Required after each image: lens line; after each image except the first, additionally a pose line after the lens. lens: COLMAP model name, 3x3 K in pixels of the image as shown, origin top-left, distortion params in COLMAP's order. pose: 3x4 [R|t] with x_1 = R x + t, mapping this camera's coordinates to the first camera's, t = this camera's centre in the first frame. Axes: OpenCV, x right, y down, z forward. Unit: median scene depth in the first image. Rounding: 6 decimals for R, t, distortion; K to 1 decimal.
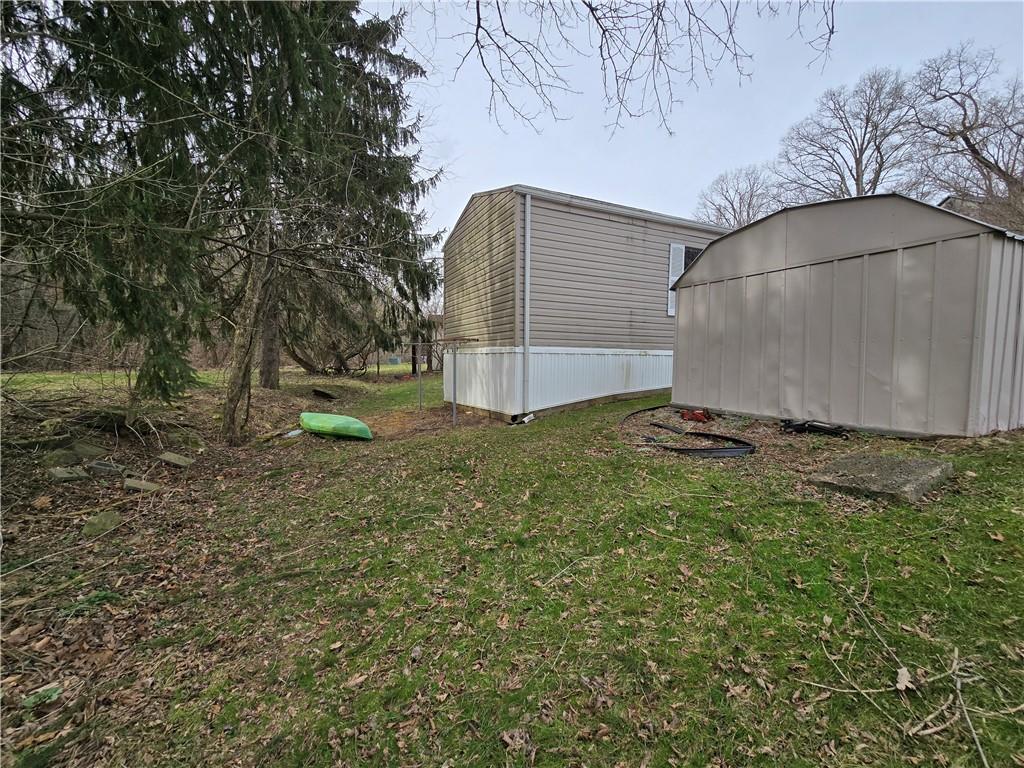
lens RADIAL K [[418.4, 0, 511.8], [0, 418.4, 385.9], [0, 0, 1]] dist [-0.001563, -0.000273]
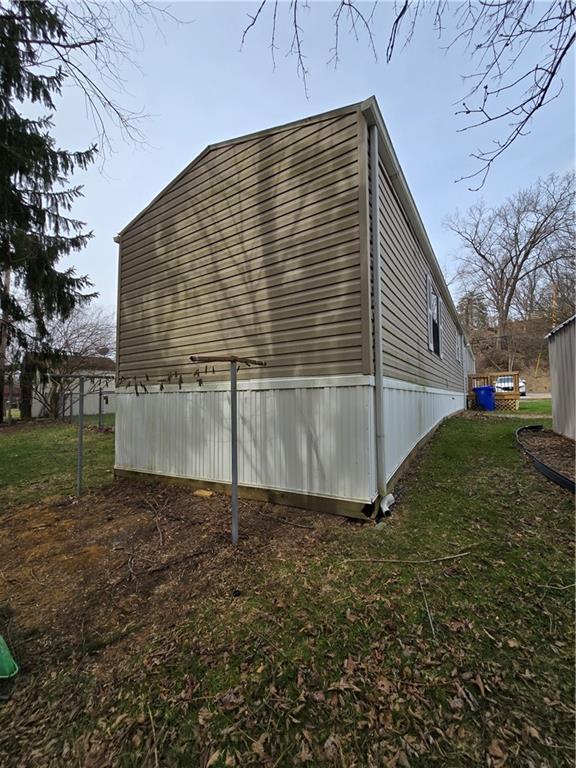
lens RADIAL K [[314.6, 0, 285.8], [0, 314.6, 381.4], [0, 0, 1]] dist [-0.001396, -0.000460]
pose [[0.849996, 0.015730, 0.526554, -0.283456], [0.050958, 0.992411, -0.111906, -0.042050], [-0.524318, 0.121952, 0.842744, 0.671973]]
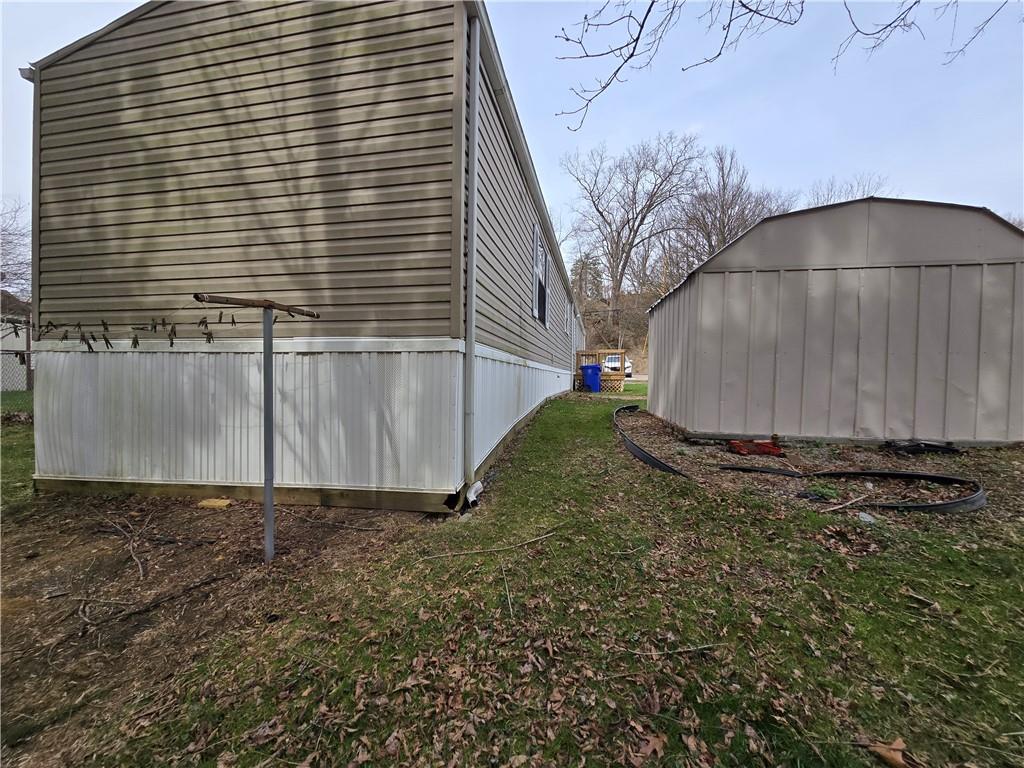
lens RADIAL K [[419.4, 0, 512.0], [0, 419.4, 384.0], [0, 0, 1]] dist [-0.001396, -0.000460]
pose [[0.602588, -0.009103, 0.798001, -0.295438], [0.045007, 0.998731, -0.022593, -0.030884], [-0.796782, 0.049530, 0.602233, 0.650591]]
